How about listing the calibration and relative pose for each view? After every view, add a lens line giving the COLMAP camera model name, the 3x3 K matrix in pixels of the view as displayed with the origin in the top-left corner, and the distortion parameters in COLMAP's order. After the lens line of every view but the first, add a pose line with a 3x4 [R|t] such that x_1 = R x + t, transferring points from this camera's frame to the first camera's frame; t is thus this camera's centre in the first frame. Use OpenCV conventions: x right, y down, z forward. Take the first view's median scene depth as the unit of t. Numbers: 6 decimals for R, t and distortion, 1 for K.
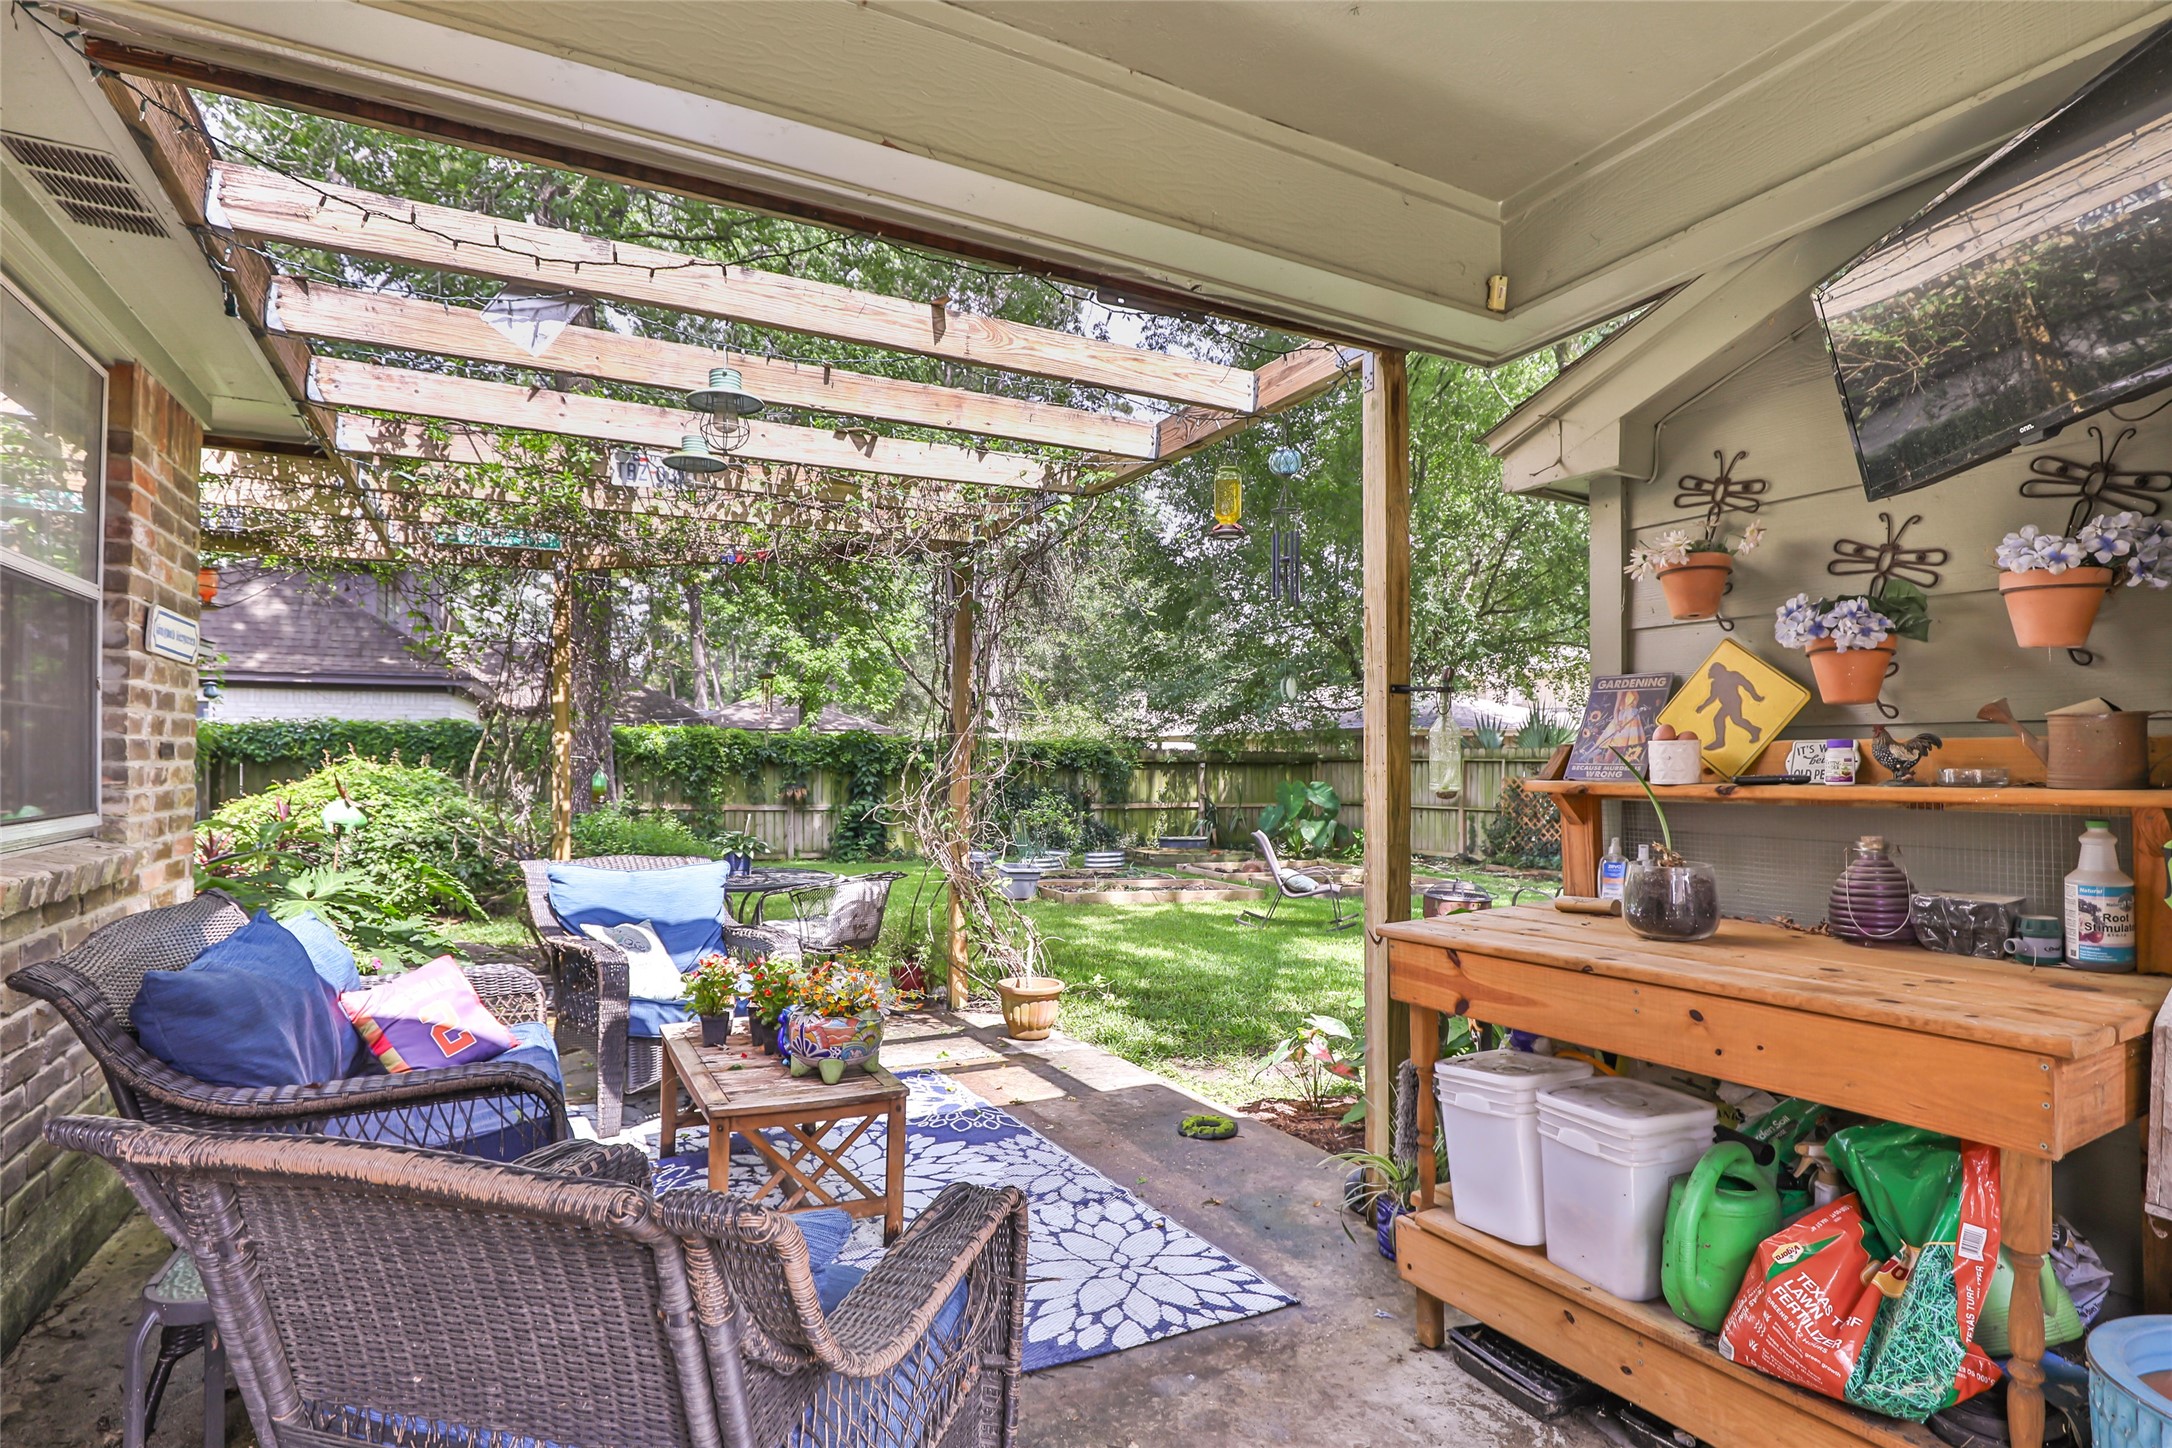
lens RADIAL K [[1005.9, 0, 1093.5], [0, 1005.9, 733.7], [0, 0, 1]] dist [0.004595, -0.000879]
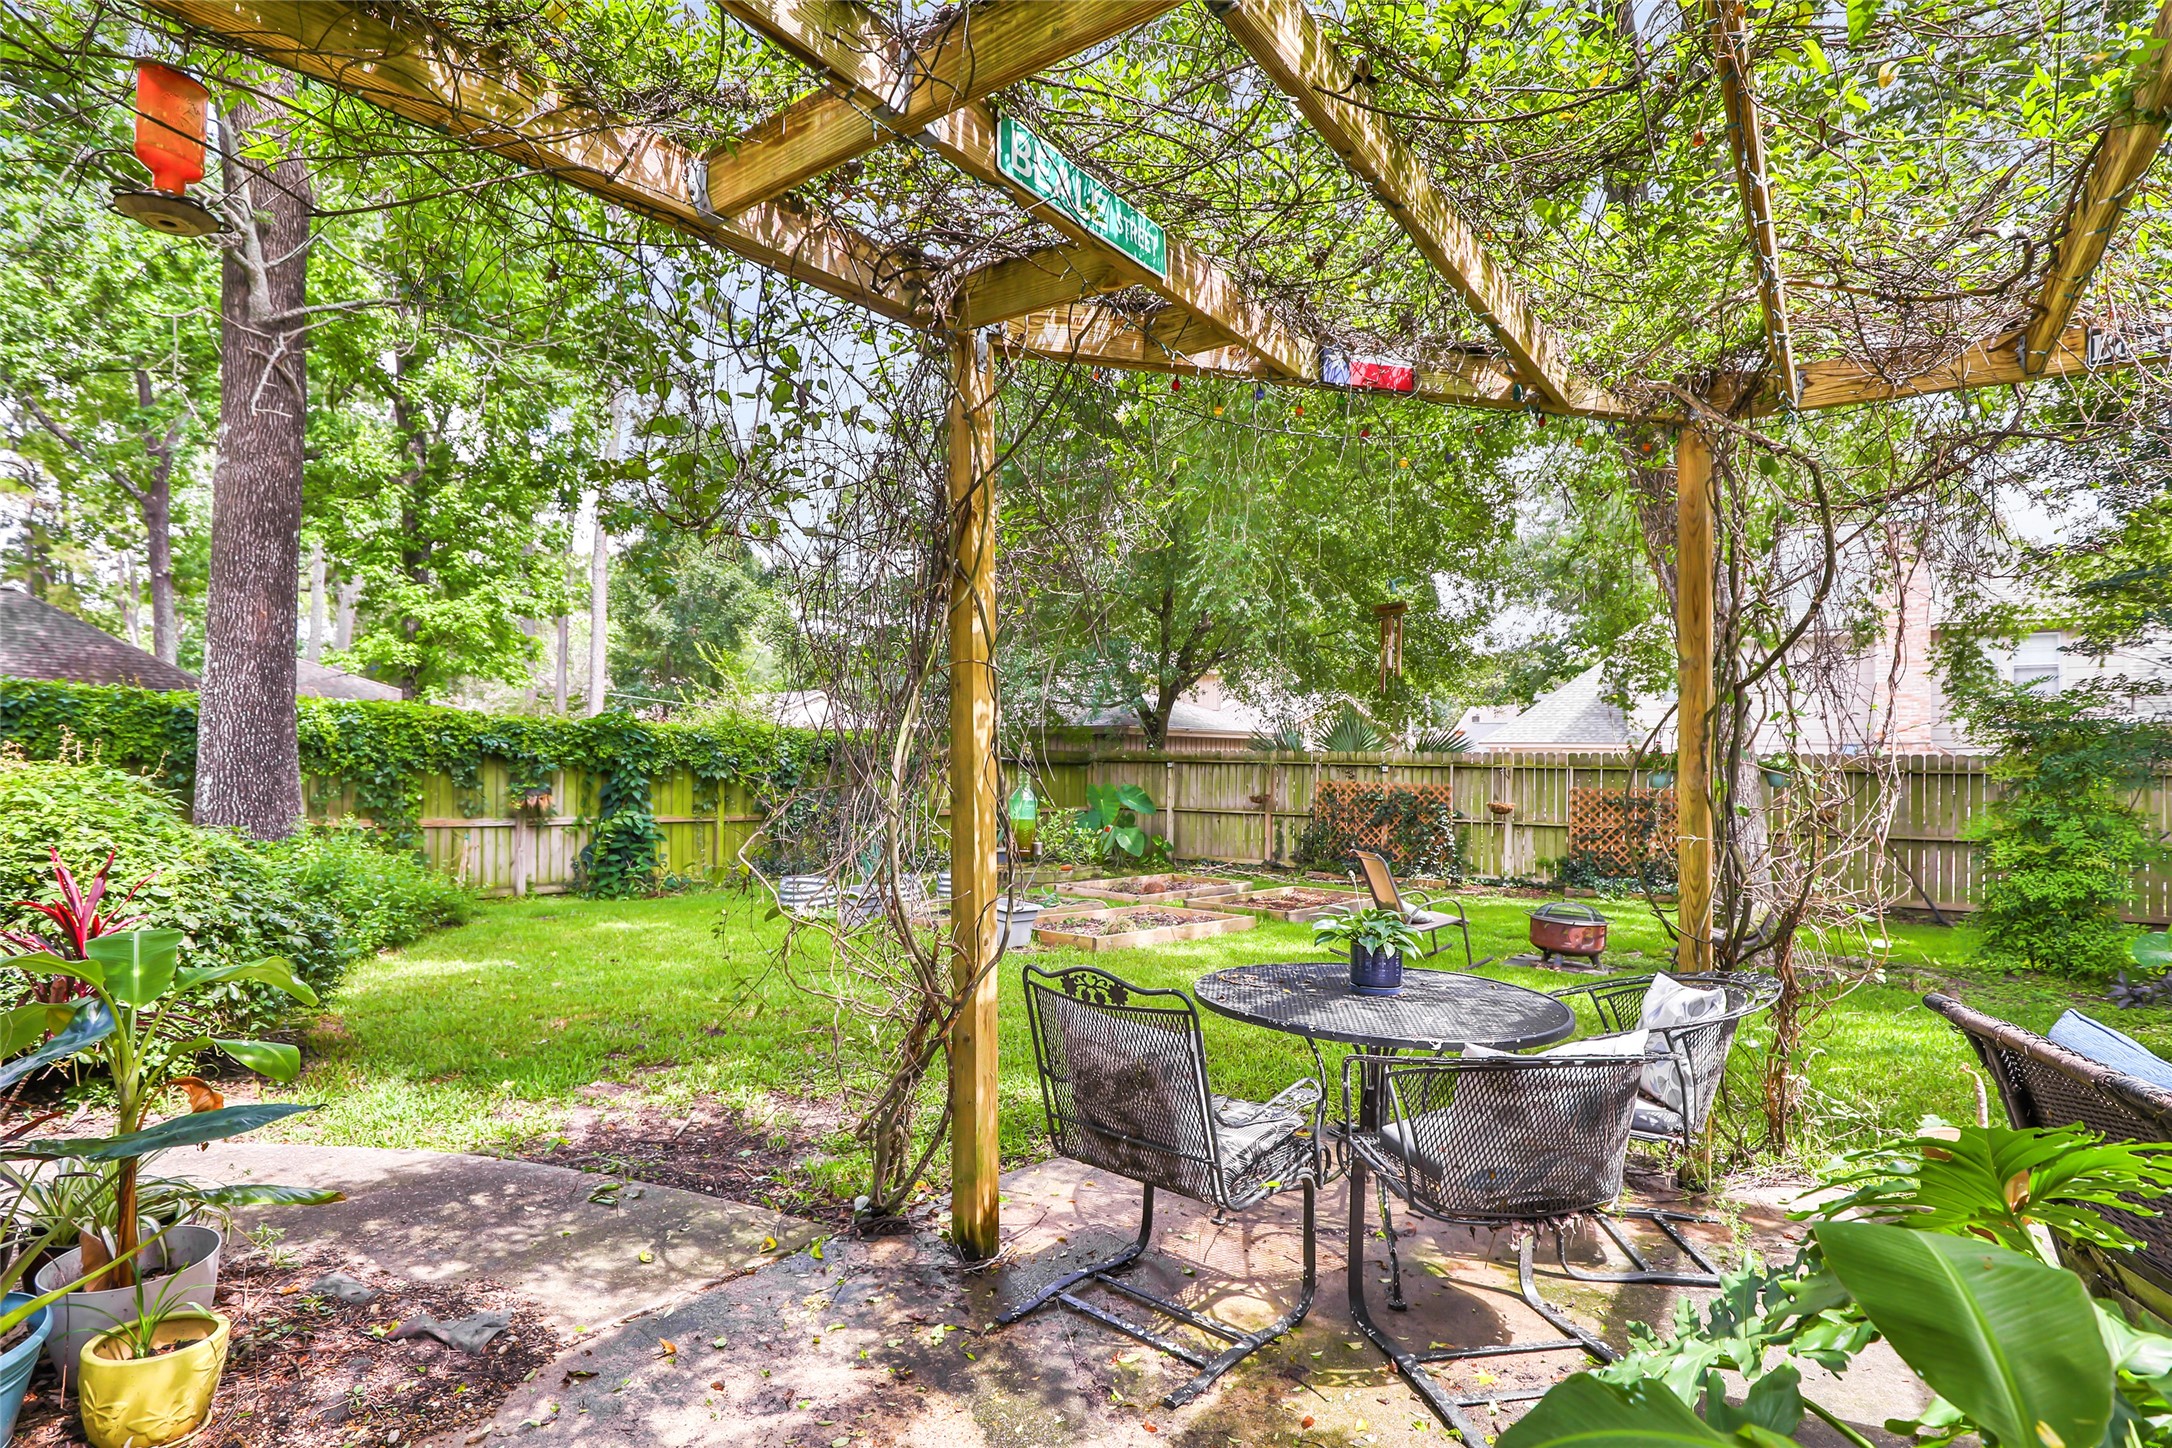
lens RADIAL K [[1047.5, 0, 1078.4], [0, 1047.5, 722.8], [0, 0, 1]] dist [-0.003450, -0.000165]
pose [[0.920560, 0.024987, 0.389801, -0.225680], [-0.022887, 0.999688, -0.010032, 0.003761], [-0.389930, 0.000314, 0.920844, 0.186441]]
